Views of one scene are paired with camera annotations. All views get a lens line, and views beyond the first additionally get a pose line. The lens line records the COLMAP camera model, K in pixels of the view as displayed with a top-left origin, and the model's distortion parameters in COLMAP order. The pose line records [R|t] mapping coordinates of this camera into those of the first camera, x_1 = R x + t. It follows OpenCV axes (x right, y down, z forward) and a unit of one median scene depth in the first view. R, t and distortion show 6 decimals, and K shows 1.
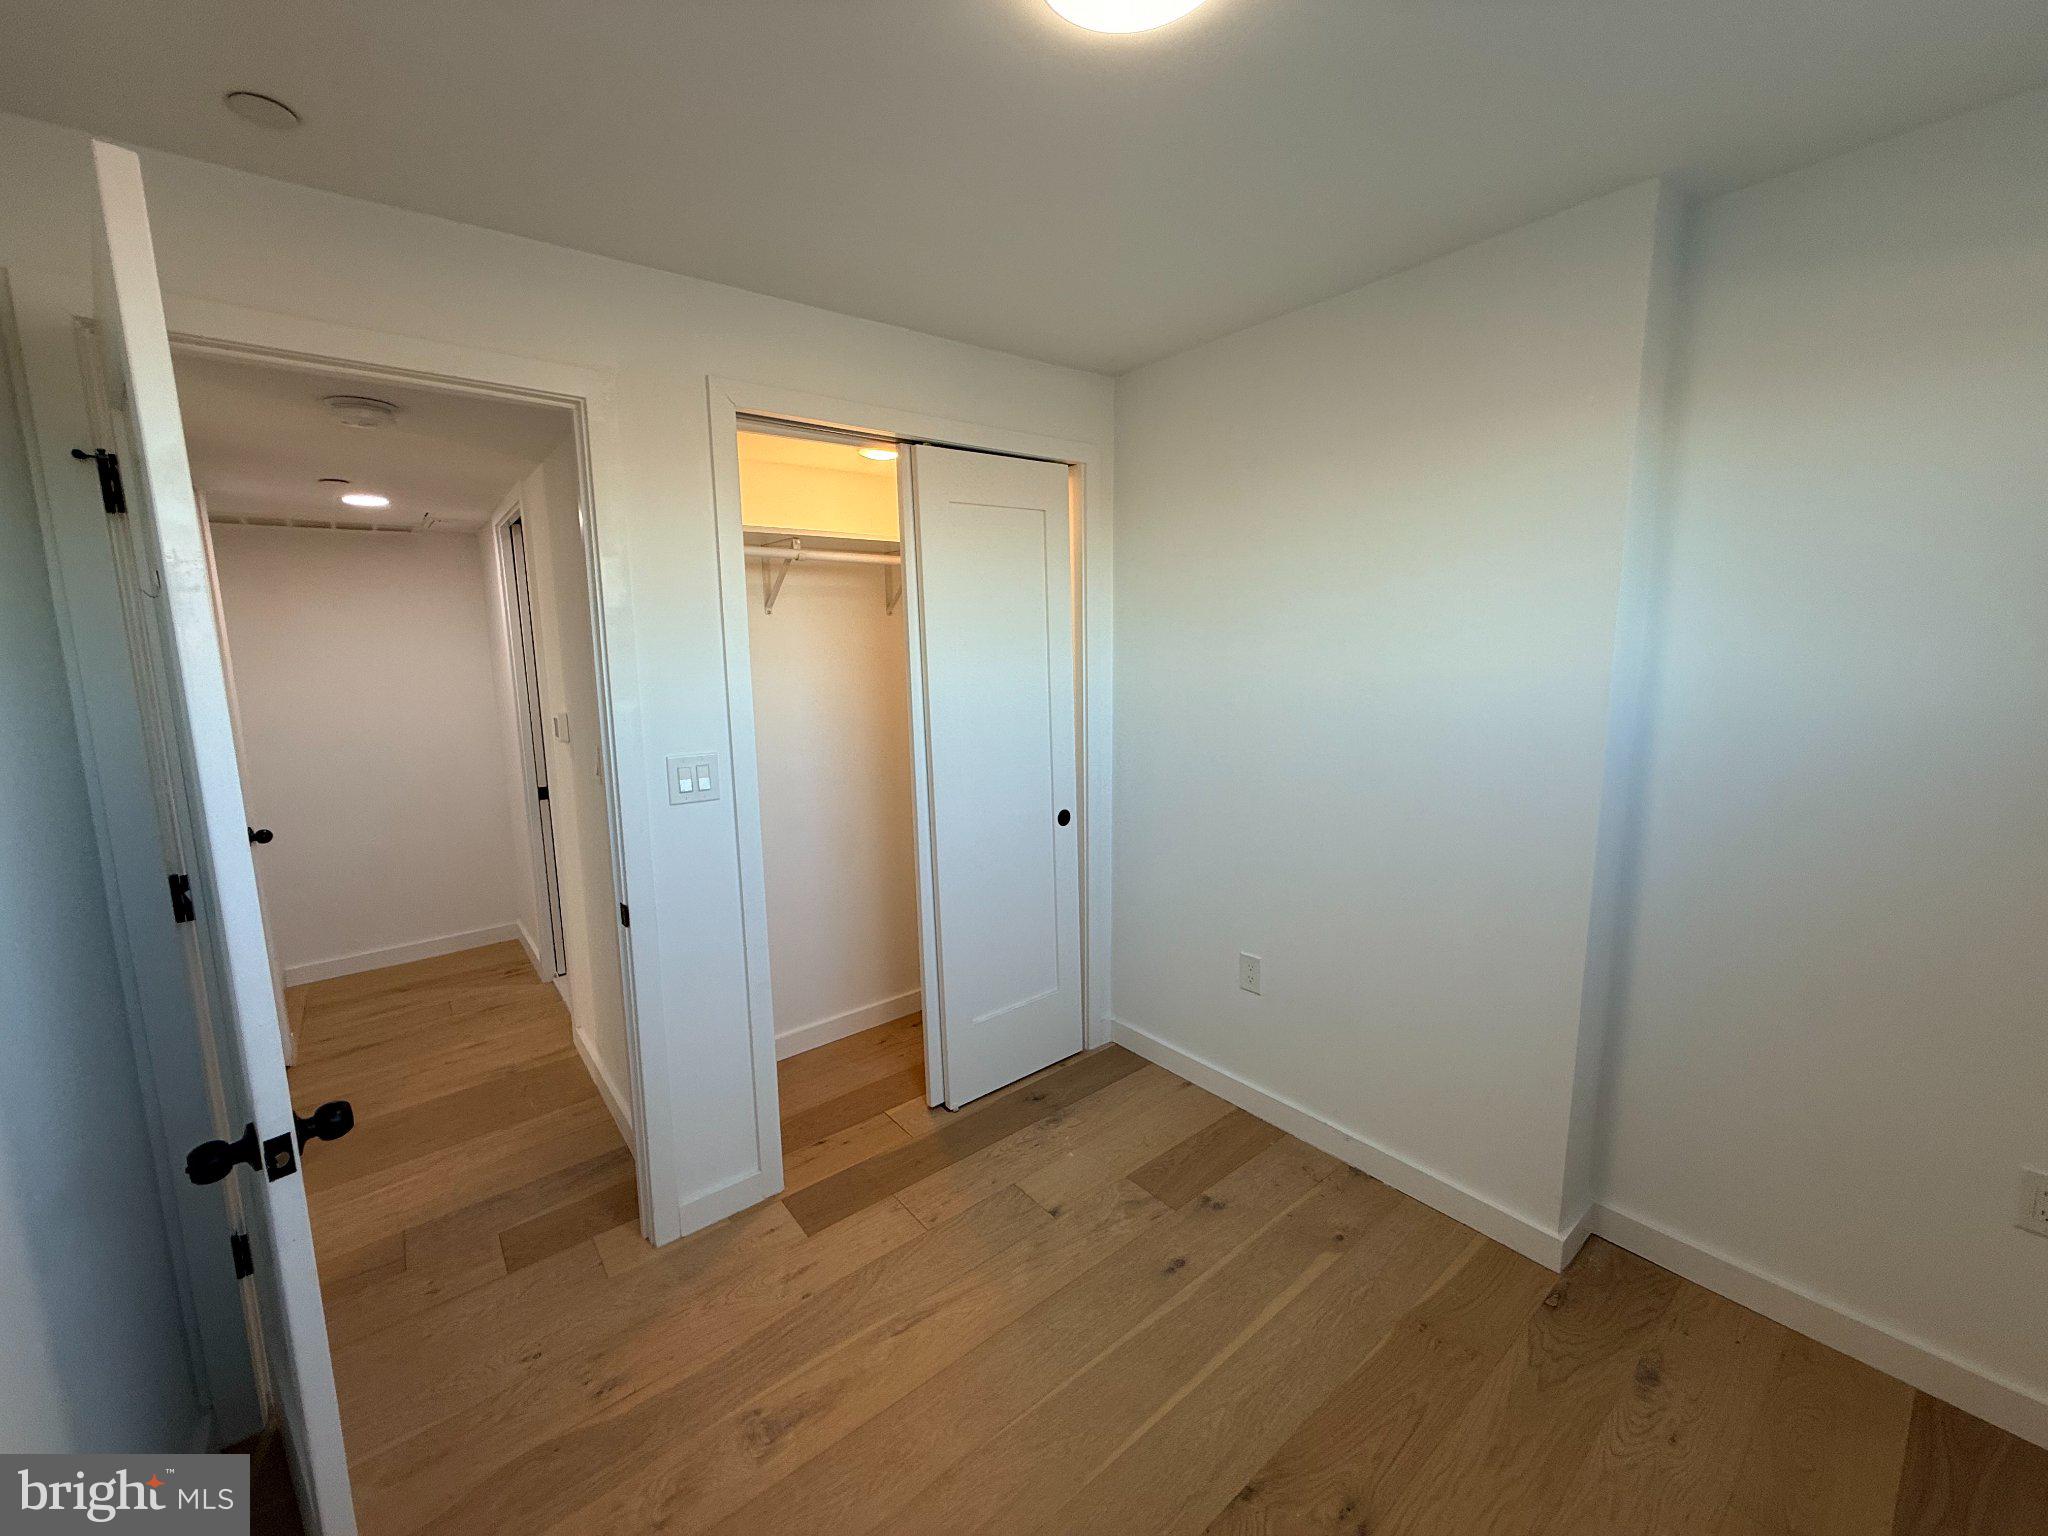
lens RADIAL K [[818.4, 0, 1020.1], [0, 818.4, 770.8], [0, 0, 1]] dist [0.002039, 0.000086]
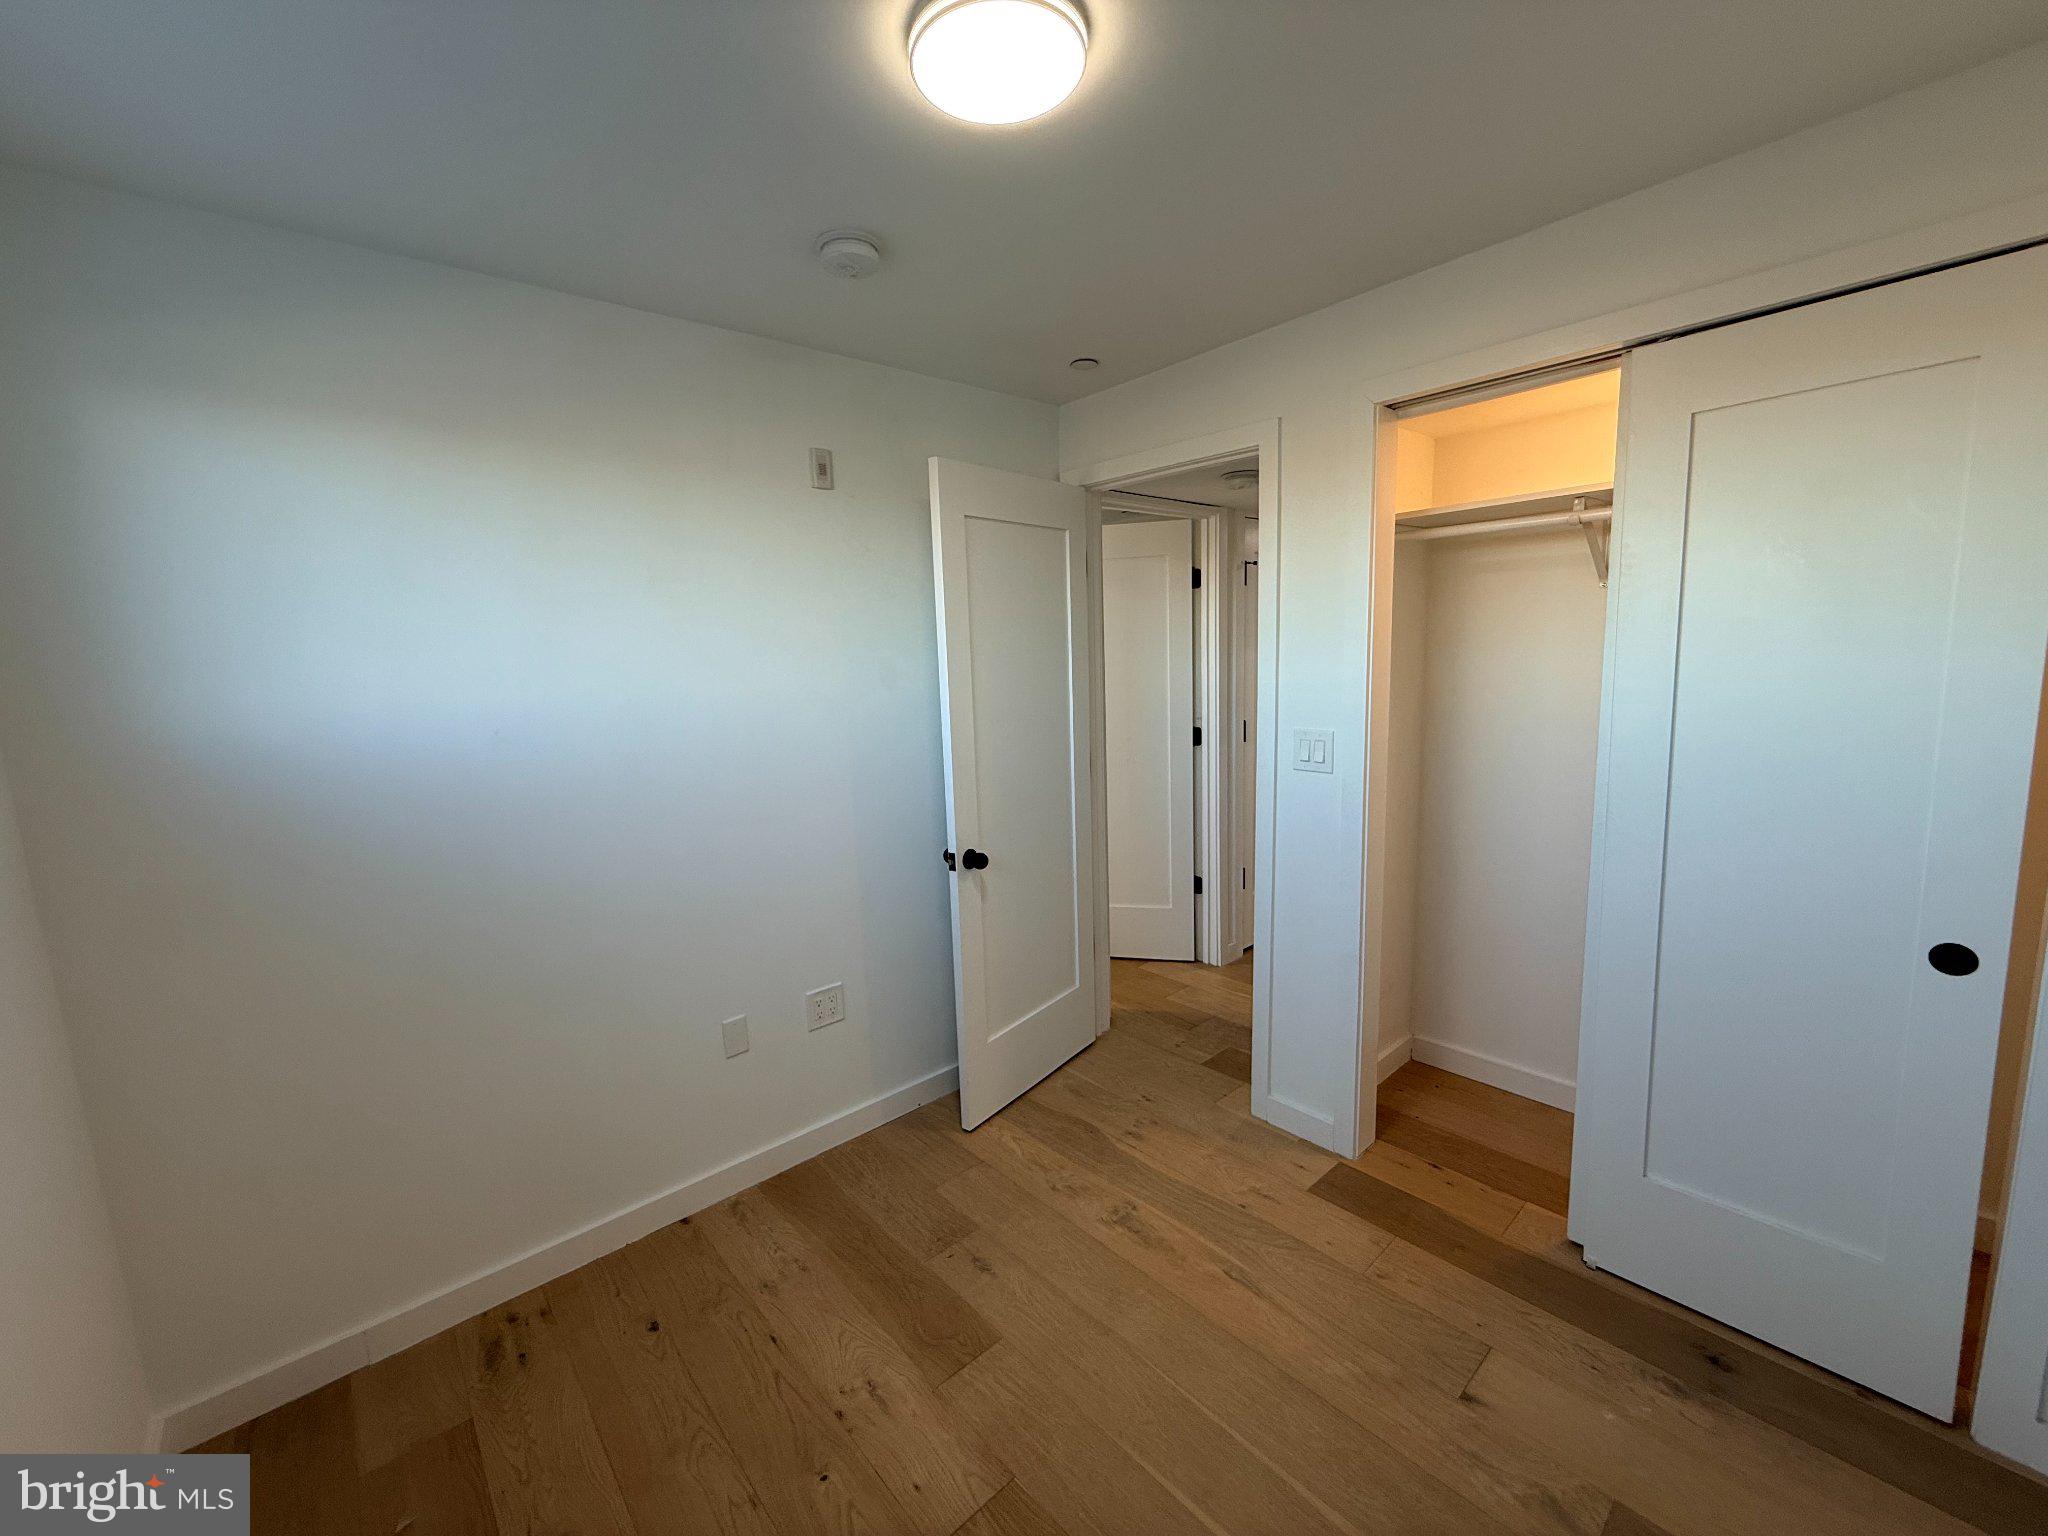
lens RADIAL K [[818.4, 0, 1020.1], [0, 818.4, 770.8], [0, 0, 1]] dist [0.002039, 0.000086]
pose [[0.042279, 0.166397, -0.985152, 0.718773], [-0.119272, 0.979823, 0.160378, -0.098409], [0.991961, 0.110720, 0.061273, 0.527058]]
